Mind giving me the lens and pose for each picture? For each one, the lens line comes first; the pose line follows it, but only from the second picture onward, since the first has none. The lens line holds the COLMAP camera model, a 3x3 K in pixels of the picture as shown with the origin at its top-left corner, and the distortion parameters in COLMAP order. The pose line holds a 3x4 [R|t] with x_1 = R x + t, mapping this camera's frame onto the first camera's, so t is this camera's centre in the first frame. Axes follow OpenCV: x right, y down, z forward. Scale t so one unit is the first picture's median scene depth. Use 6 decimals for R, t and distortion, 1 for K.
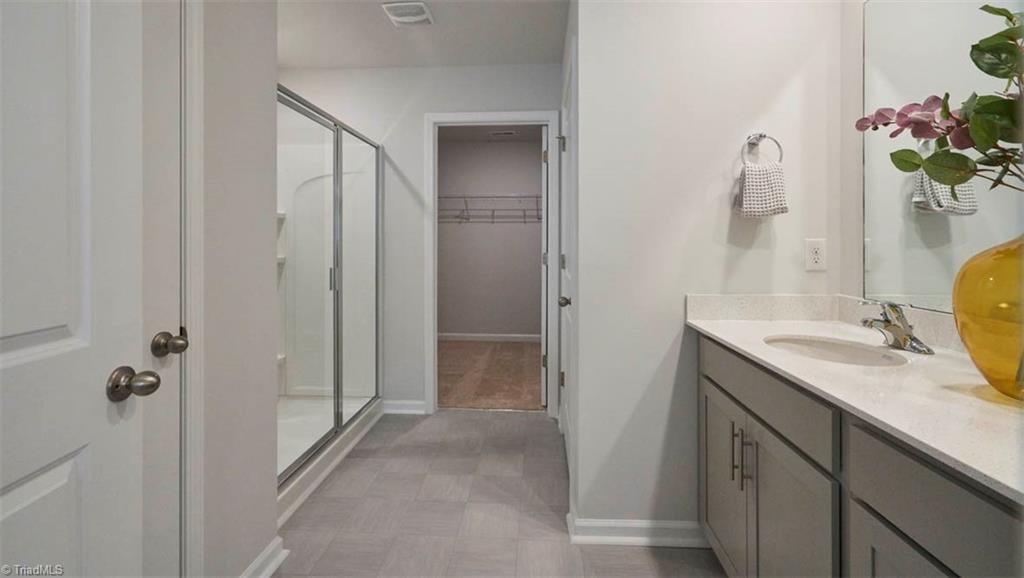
lens RADIAL K [[457.2, 0, 505.7], [0, 457.2, 240.6], [0, 0, 1]] dist [-0.000020, -0.000334]
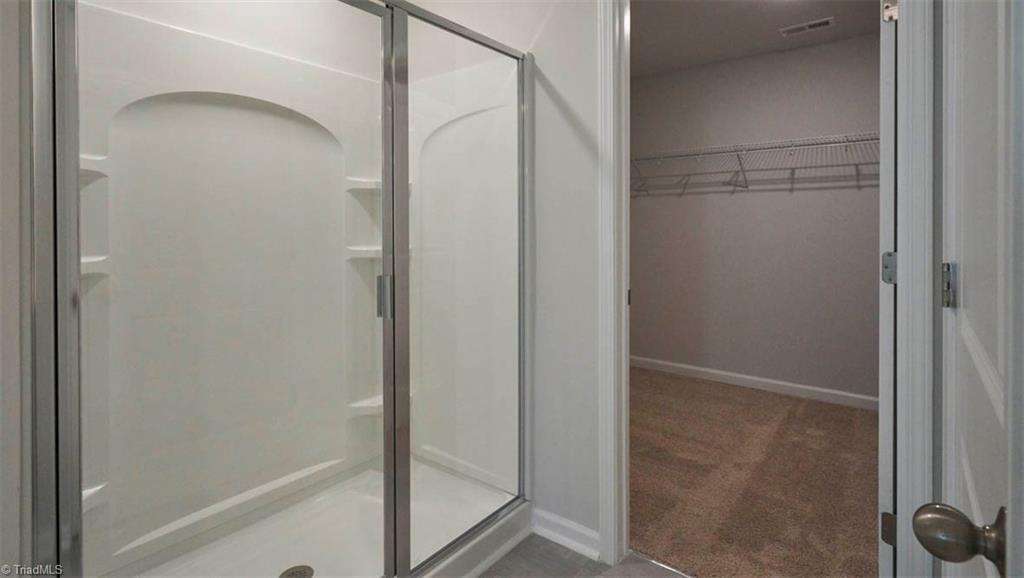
lens RADIAL K [[508.7, 0, 512.6], [0, 508.7, 226.1], [0, 0, 1]] dist [0.000963, 0.000007]
pose [[0.833109, -0.001288, -0.553107, 0.058379], [0.005891, 0.999961, 0.006544, -0.000386], [0.553077, -0.008710, 0.833084, 0.460516]]
